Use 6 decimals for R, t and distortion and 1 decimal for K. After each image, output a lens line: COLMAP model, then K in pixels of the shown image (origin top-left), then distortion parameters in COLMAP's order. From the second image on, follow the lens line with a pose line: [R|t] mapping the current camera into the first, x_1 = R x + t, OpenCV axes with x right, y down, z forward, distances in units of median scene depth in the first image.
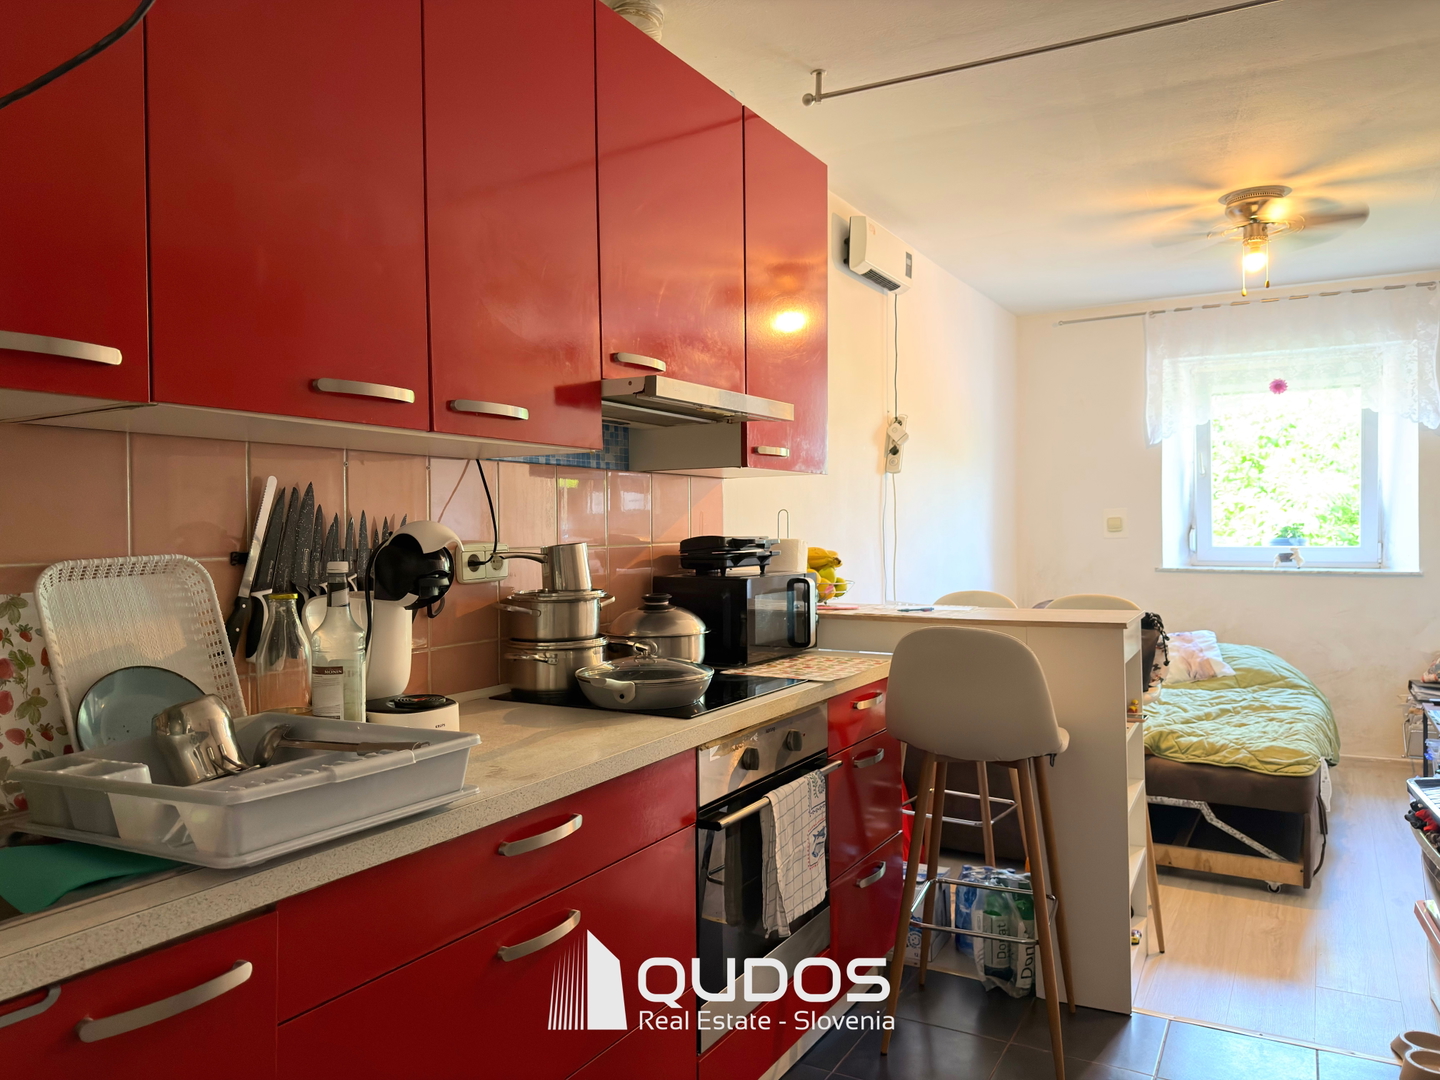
lens RADIAL K [[1020.8, 0, 720.0], [0, 1020.8, 540.0], [0, 0, 1]] dist [0.105313, -0.150184]
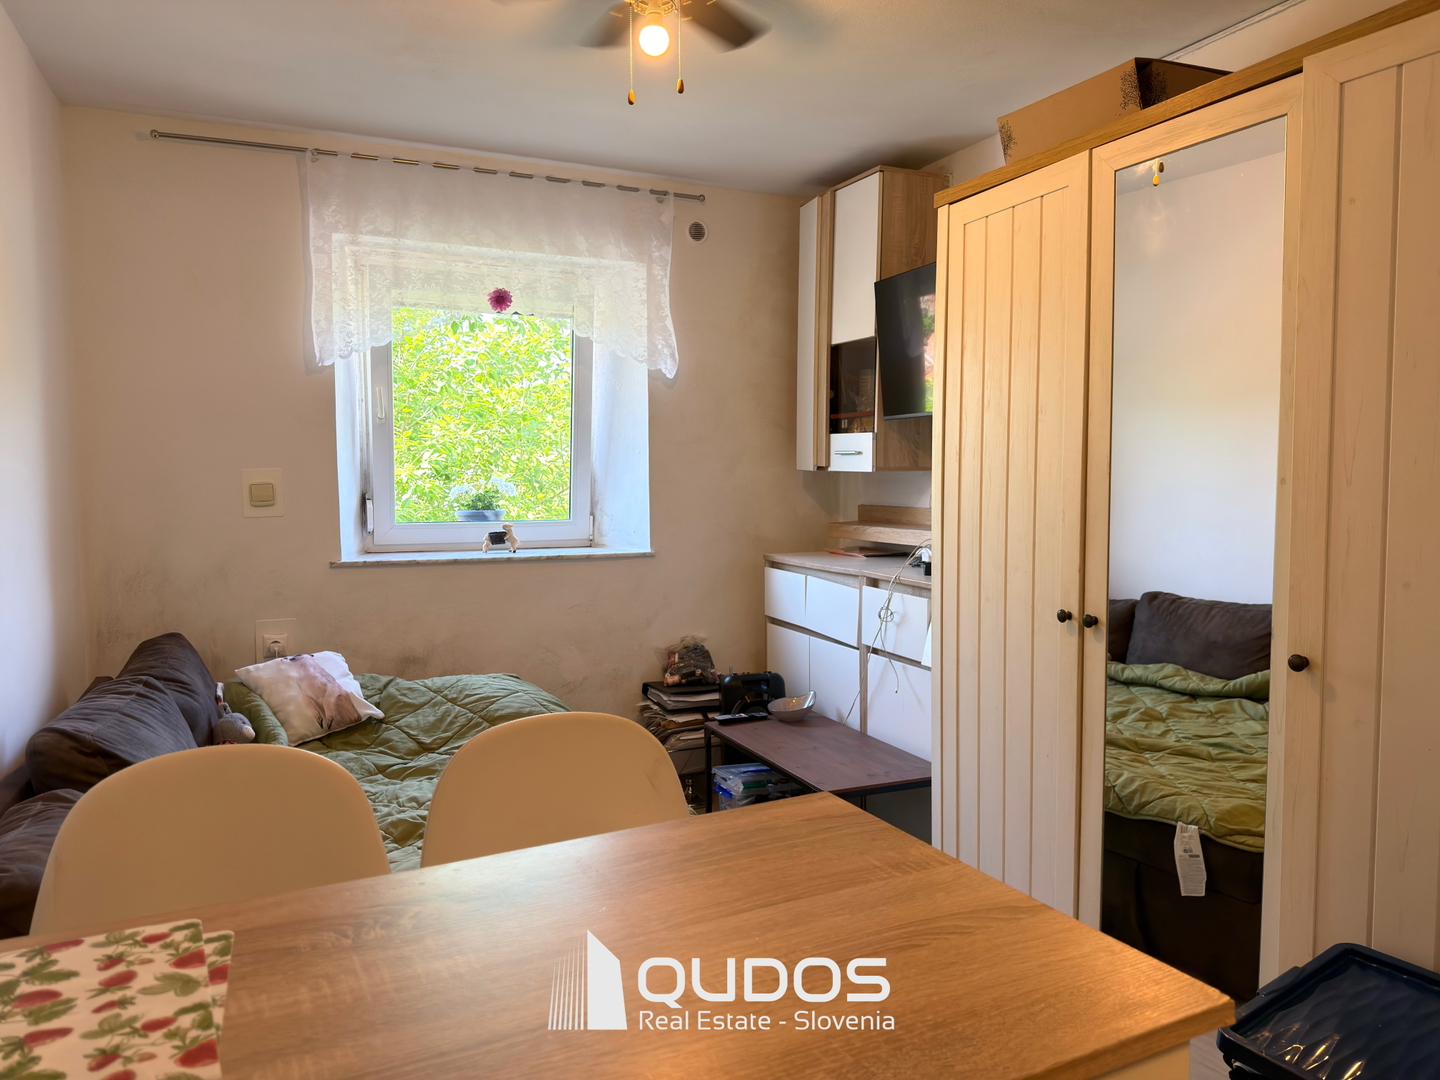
lens RADIAL K [[1020.8, 0, 720.0], [0, 1020.8, 540.0], [0, 0, 1]] dist [0.105313, -0.150184]
pose [[0.584193, -0.047919, 0.810199, 0.044451], [0.009192, 0.998582, 0.052433, -0.018200], [-0.811562, -0.023184, 0.583806, 0.435768]]
